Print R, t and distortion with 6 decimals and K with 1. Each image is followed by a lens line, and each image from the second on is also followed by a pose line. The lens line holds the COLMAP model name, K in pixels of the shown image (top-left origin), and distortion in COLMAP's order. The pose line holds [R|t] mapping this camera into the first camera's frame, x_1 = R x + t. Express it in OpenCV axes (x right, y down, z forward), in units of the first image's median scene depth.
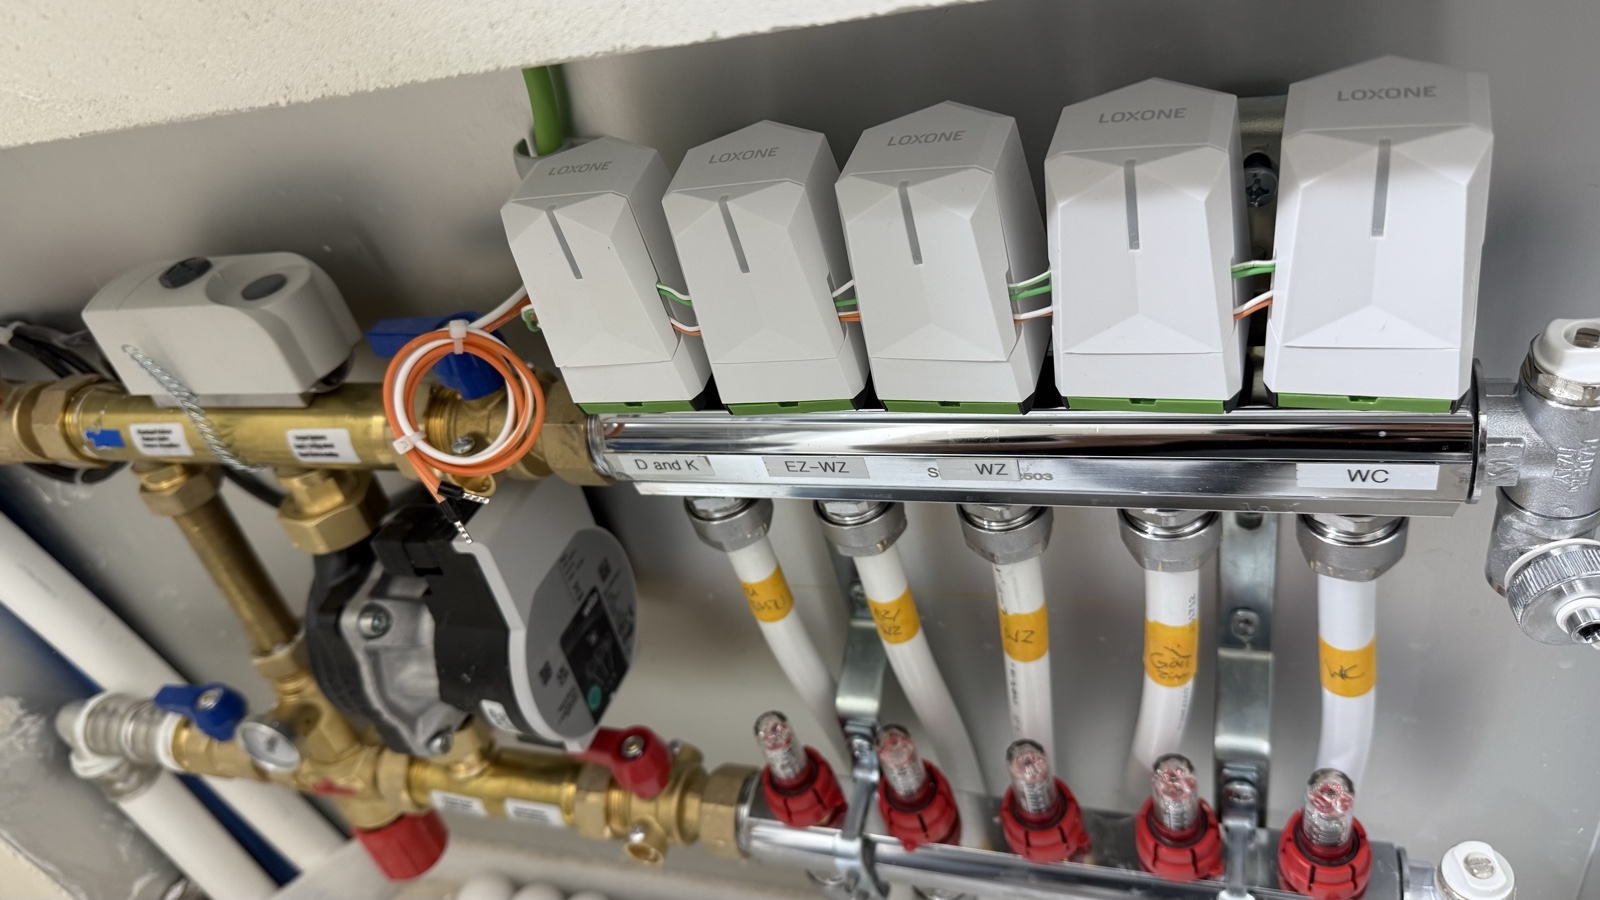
lens RADIAL K [[1170.2, 0, 809.9], [0, 1170.2, 445.5], [0, 0, 1]] dist [0.037576, -0.073551]
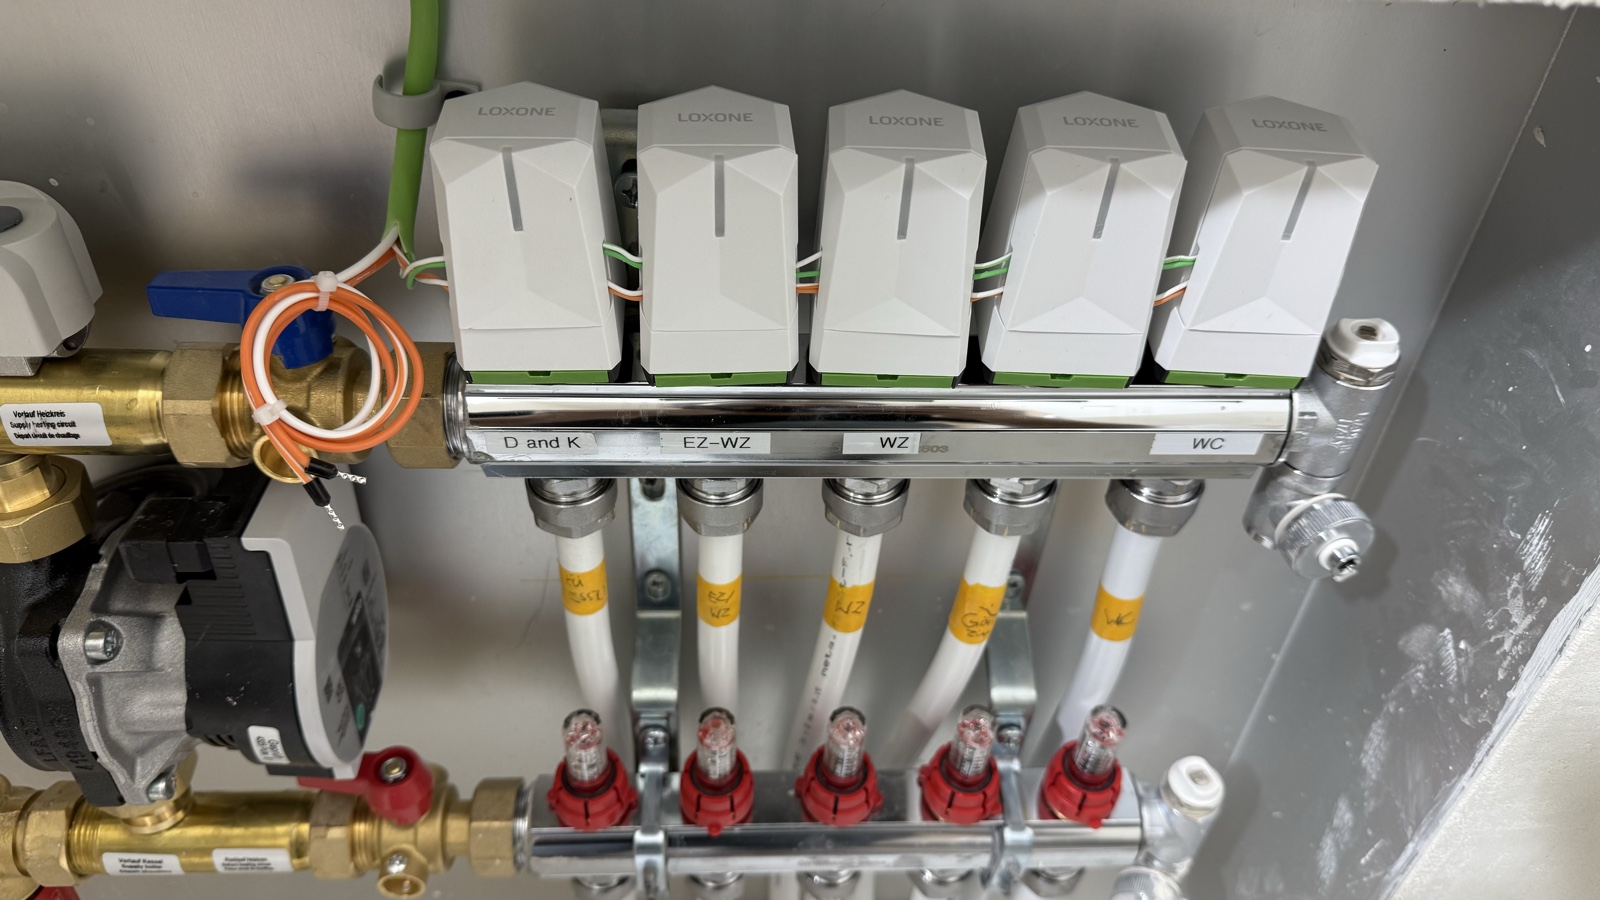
lens RADIAL K [[1170.2, 0, 806.6], [0, 1170.2, 458.5], [0, 0, 1]] dist [0.037576, -0.073551]
pose [[0.907253, -0.002629, 0.420577, -0.283258], [0.006797, 0.999942, -0.008411, 0.033541], [-0.420530, 0.010490, 0.907218, 0.053849]]
